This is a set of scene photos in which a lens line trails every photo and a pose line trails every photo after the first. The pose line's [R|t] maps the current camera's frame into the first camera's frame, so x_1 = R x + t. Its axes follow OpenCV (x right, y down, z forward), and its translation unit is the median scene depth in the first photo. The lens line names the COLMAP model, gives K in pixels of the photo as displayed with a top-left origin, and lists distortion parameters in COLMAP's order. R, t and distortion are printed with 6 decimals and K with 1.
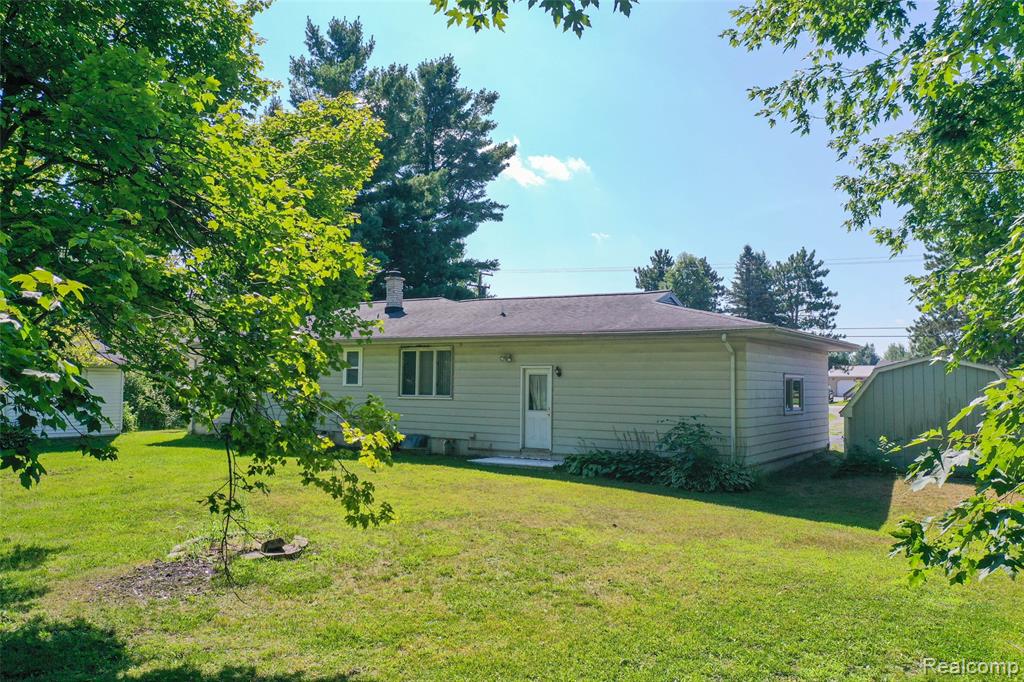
lens RADIAL K [[811.2, 0, 509.9], [0, 811.2, 345.3], [0, 0, 1]] dist [0.004215, 0.003477]
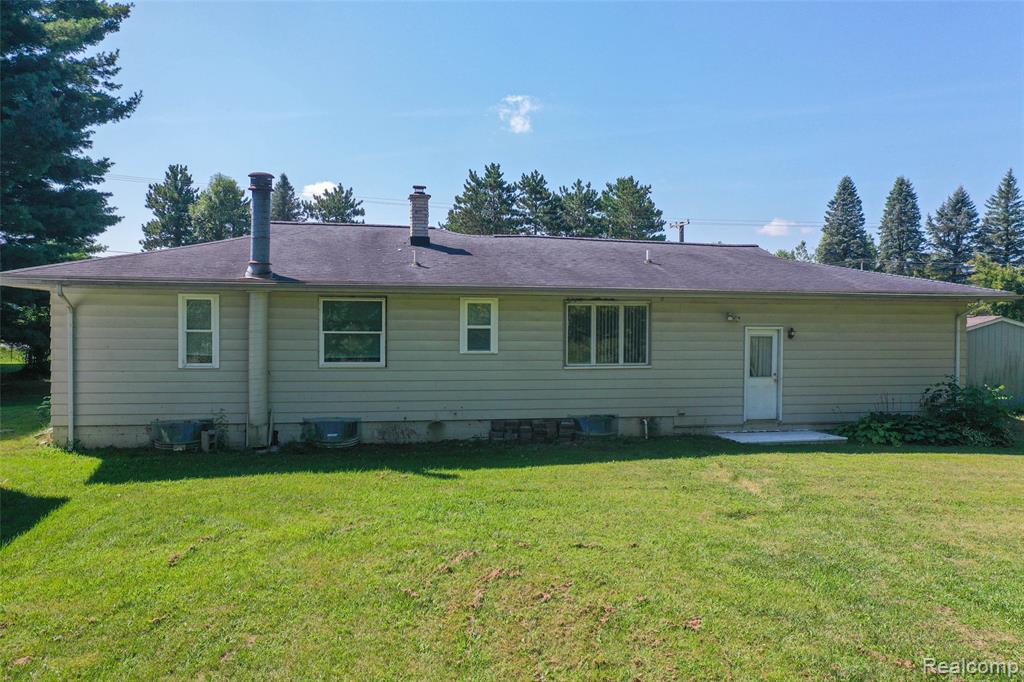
lens RADIAL K [[811.2, 0, 509.9], [0, 811.2, 345.3], [0, 0, 1]] dist [0.004215, 0.003477]
pose [[0.695028, -0.028504, 0.718417, -0.742021], [-0.033141, 0.996882, 0.071614, -0.007827], [-0.718218, -0.073582, 0.691916, 0.551995]]
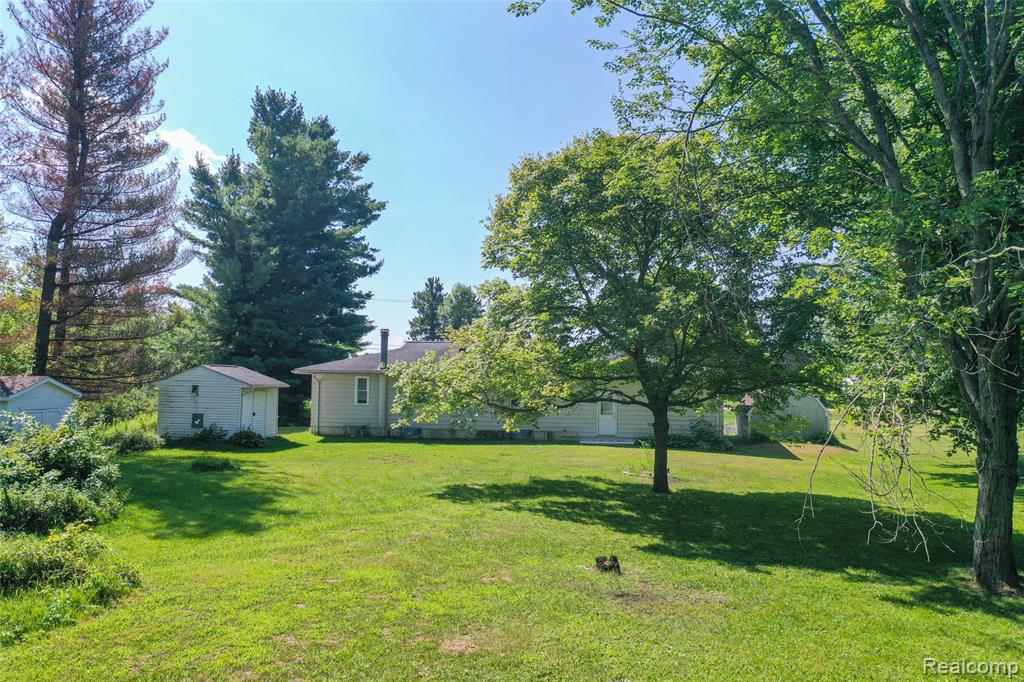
lens RADIAL K [[811.2, 0, 509.9], [0, 811.2, 345.3], [0, 0, 1]] dist [0.004215, 0.003477]
pose [[0.901066, 0.019889, 0.433225, -0.911160], [-0.021382, 0.999770, -0.001425, -0.066272], [-0.433154, -0.007979, 0.901285, -0.536245]]
